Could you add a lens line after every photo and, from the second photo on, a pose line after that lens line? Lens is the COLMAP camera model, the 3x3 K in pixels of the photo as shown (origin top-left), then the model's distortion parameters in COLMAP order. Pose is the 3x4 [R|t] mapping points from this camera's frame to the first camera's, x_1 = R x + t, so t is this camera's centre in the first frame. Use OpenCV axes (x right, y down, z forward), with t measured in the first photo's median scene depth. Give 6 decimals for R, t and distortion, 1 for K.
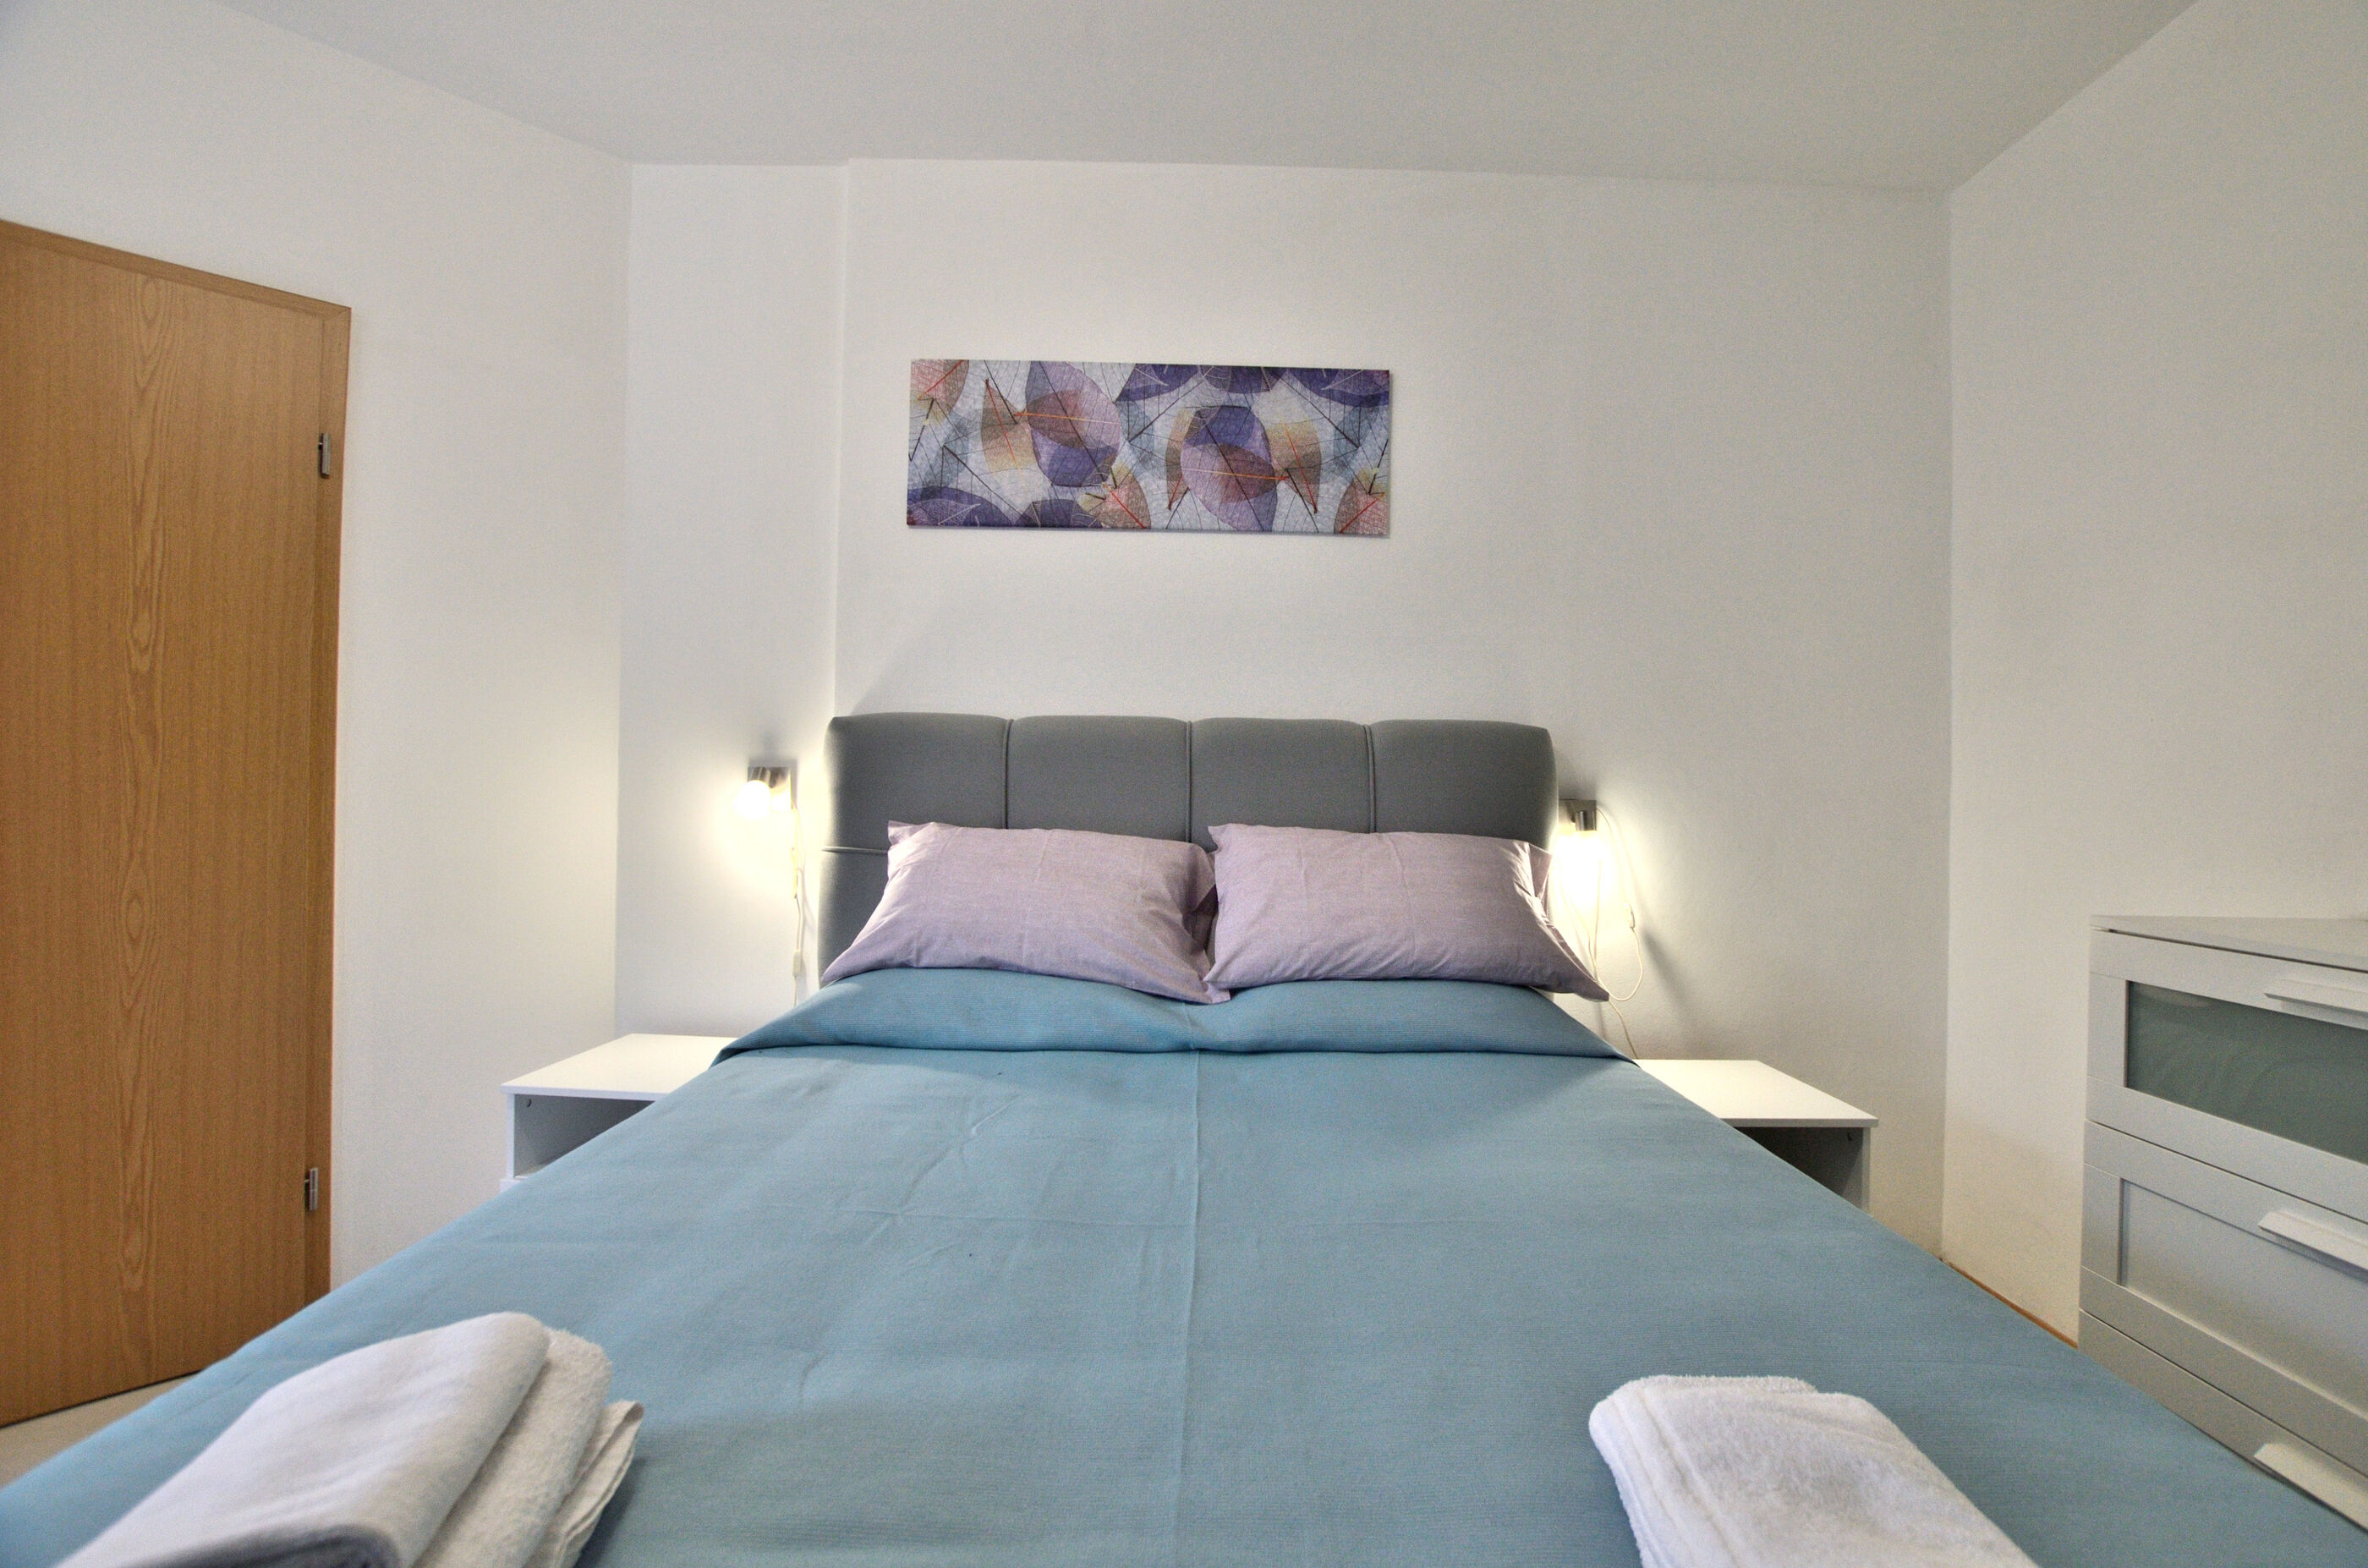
lens RADIAL K [[1044.7, 0, 1188.7], [0, 1044.7, 778.3], [0, 0, 1]] dist [-0.028771, 0.003171]
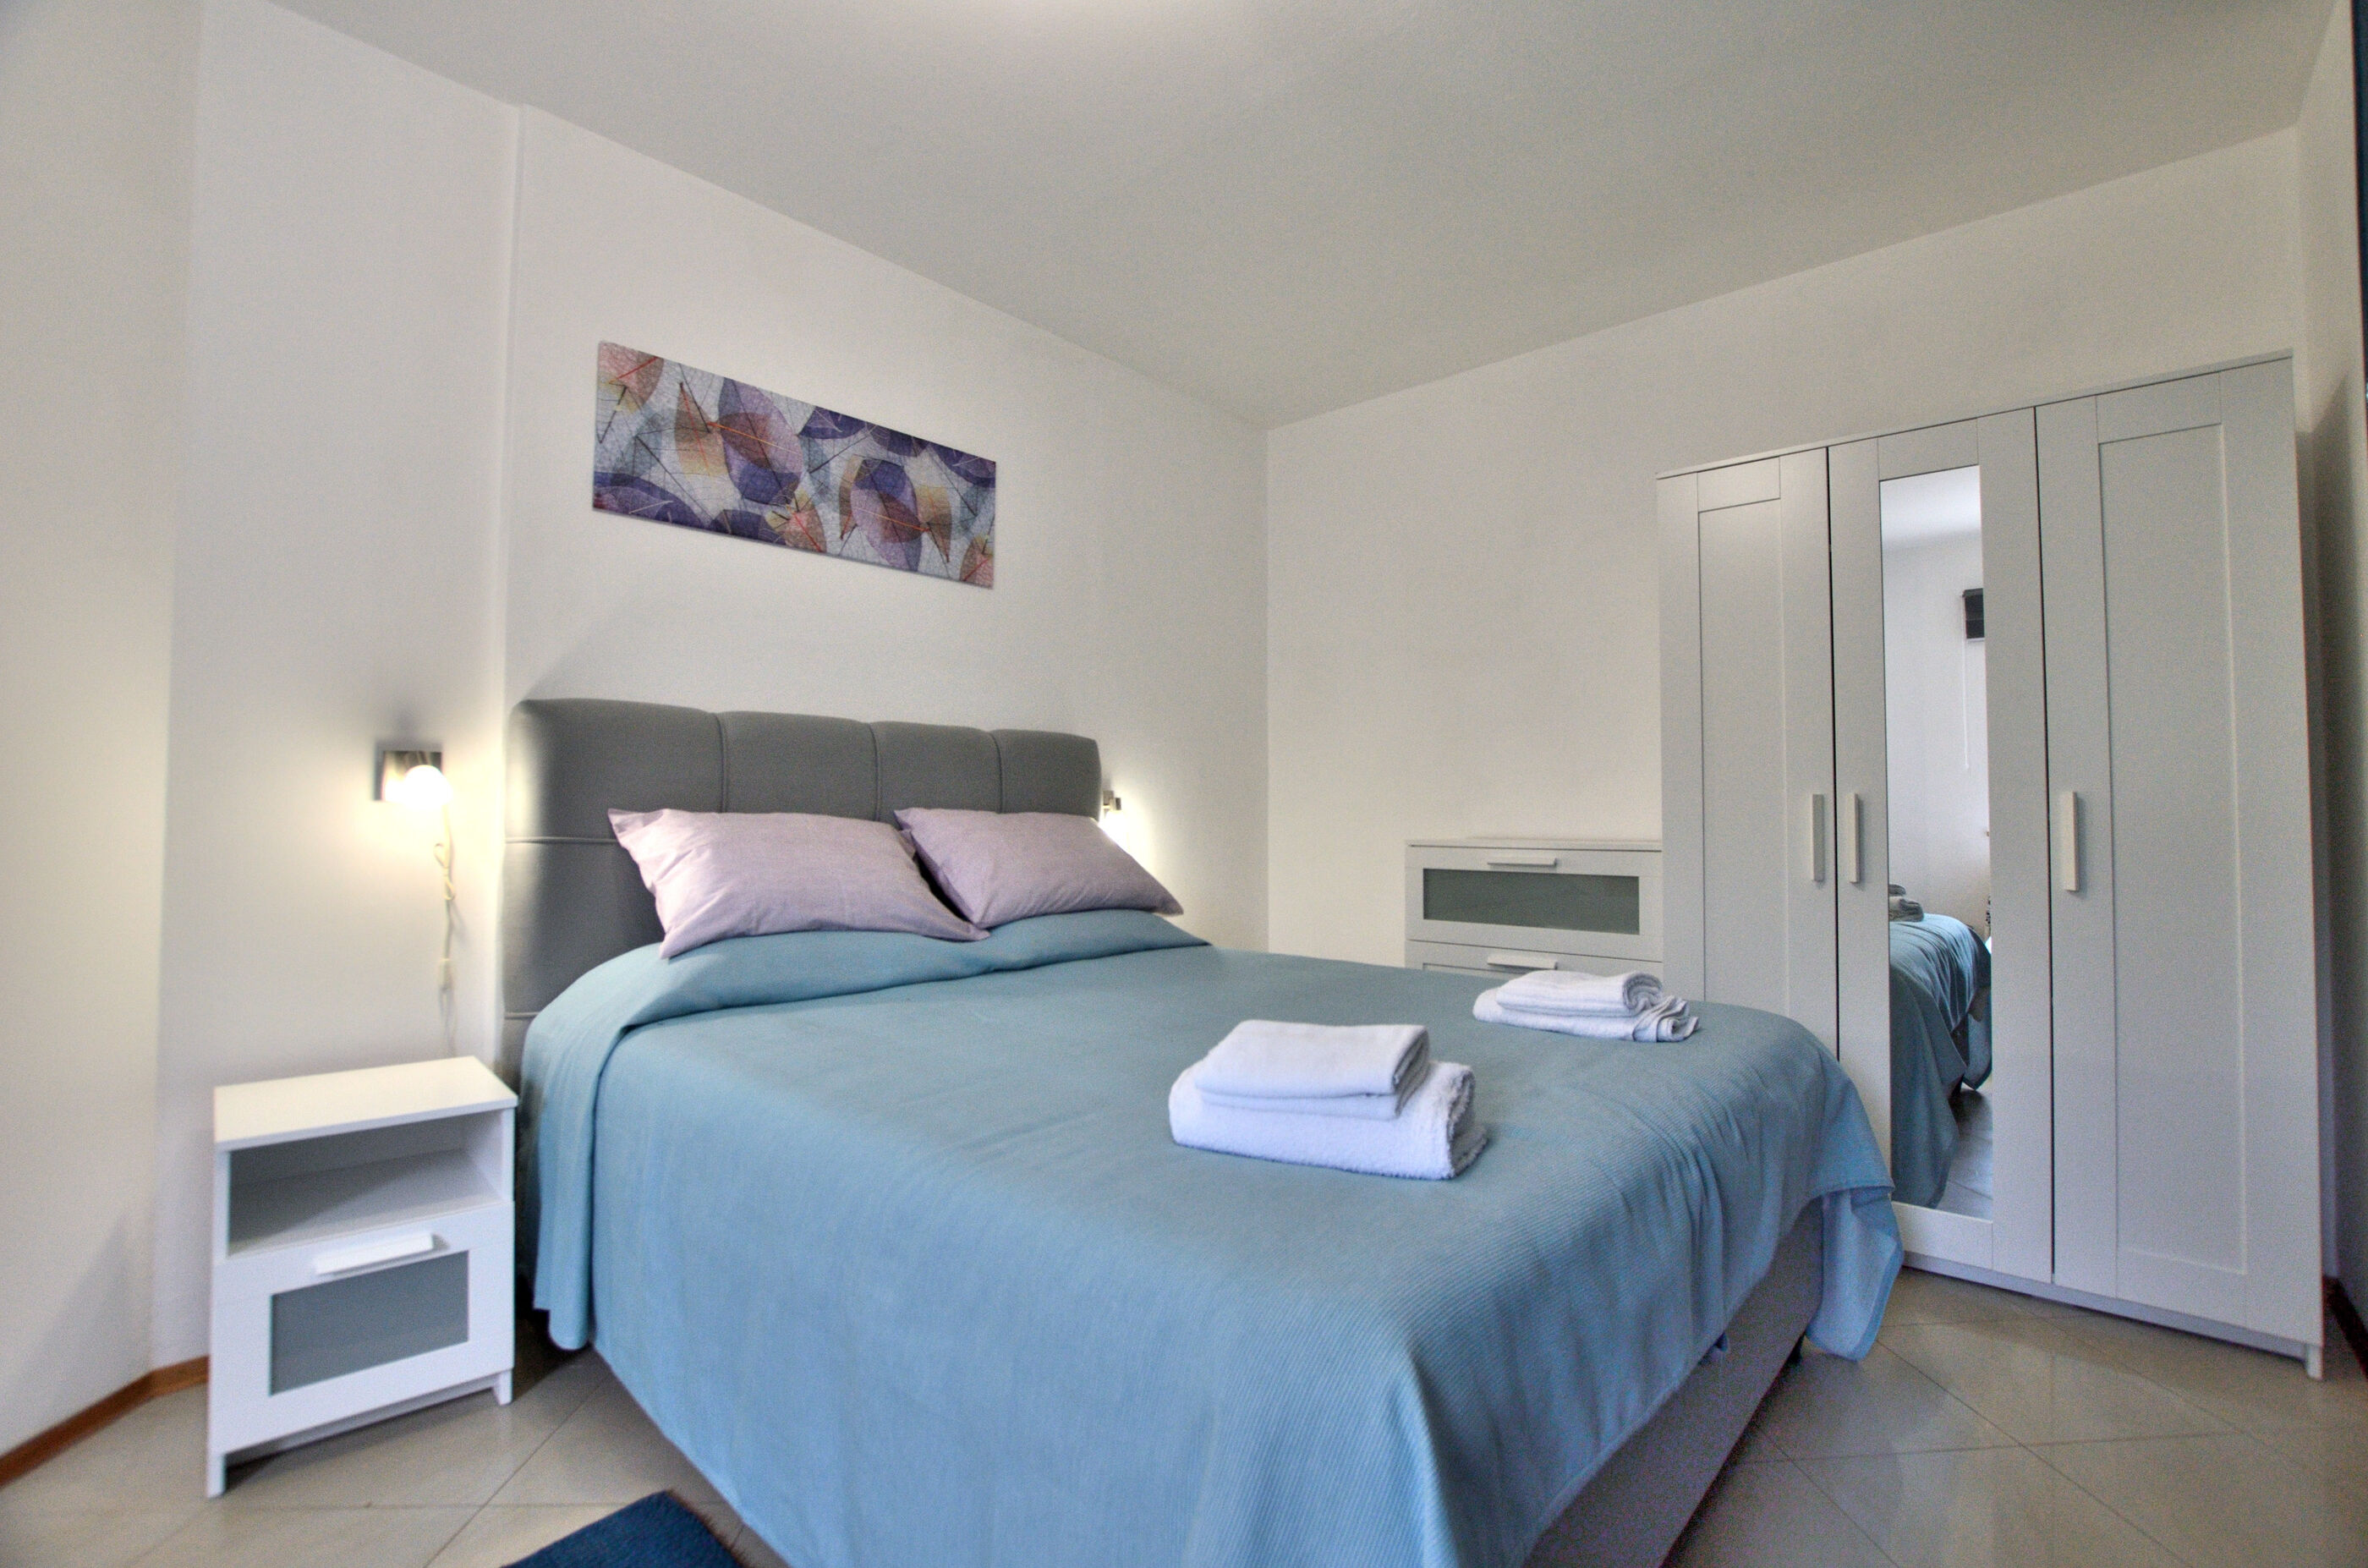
lens RADIAL K [[1044.7, 0, 1192.6], [0, 1044.7, 787.4], [0, 0, 1]] dist [-0.028771, 0.003171]
pose [[0.677108, 0.004591, 0.735870, -0.603481], [0.003515, 0.999949, -0.009473, 0.030273], [-0.735876, 0.009001, 0.677057, -0.066377]]
